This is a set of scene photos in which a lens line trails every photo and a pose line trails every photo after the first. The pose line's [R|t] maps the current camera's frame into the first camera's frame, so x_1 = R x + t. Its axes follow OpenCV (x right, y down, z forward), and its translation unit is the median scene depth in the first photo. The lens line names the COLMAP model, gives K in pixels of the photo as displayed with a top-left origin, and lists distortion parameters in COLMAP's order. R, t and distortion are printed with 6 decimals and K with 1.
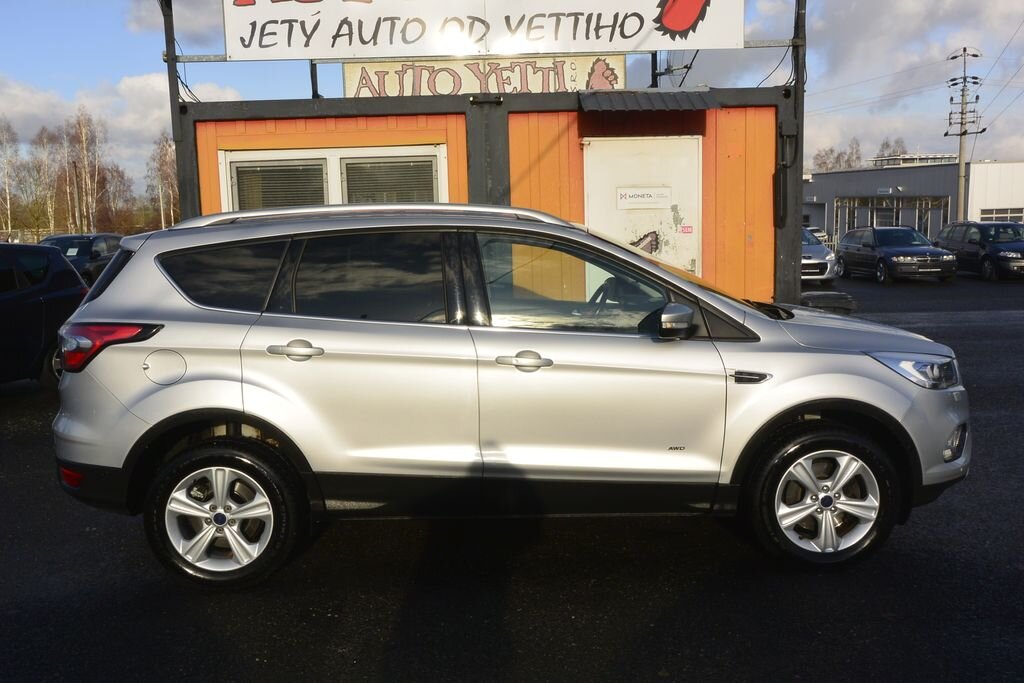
lens RADIAL K [[907.4, 0, 509.5], [0, 907.4, 336.5], [0, 0, 1]] dist [-0.003874, -0.001747]
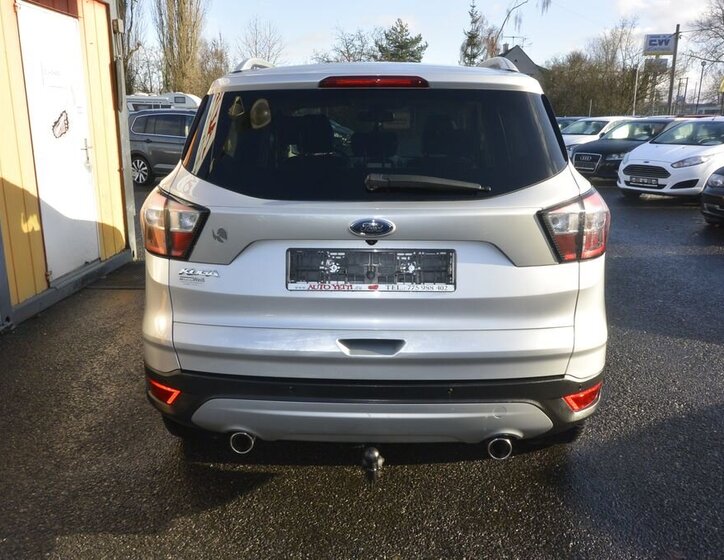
lens RADIAL K [[639.1, 0, 360.9], [0, 639.1, 282.9], [0, 0, 1]] dist [0.001270, 0.004359]
pose [[0.051233, -0.224559, 0.973113, -0.916737], [0.122253, 0.968474, 0.217052, -0.072423], [-0.991176, 0.107846, 0.077071, 1.042986]]
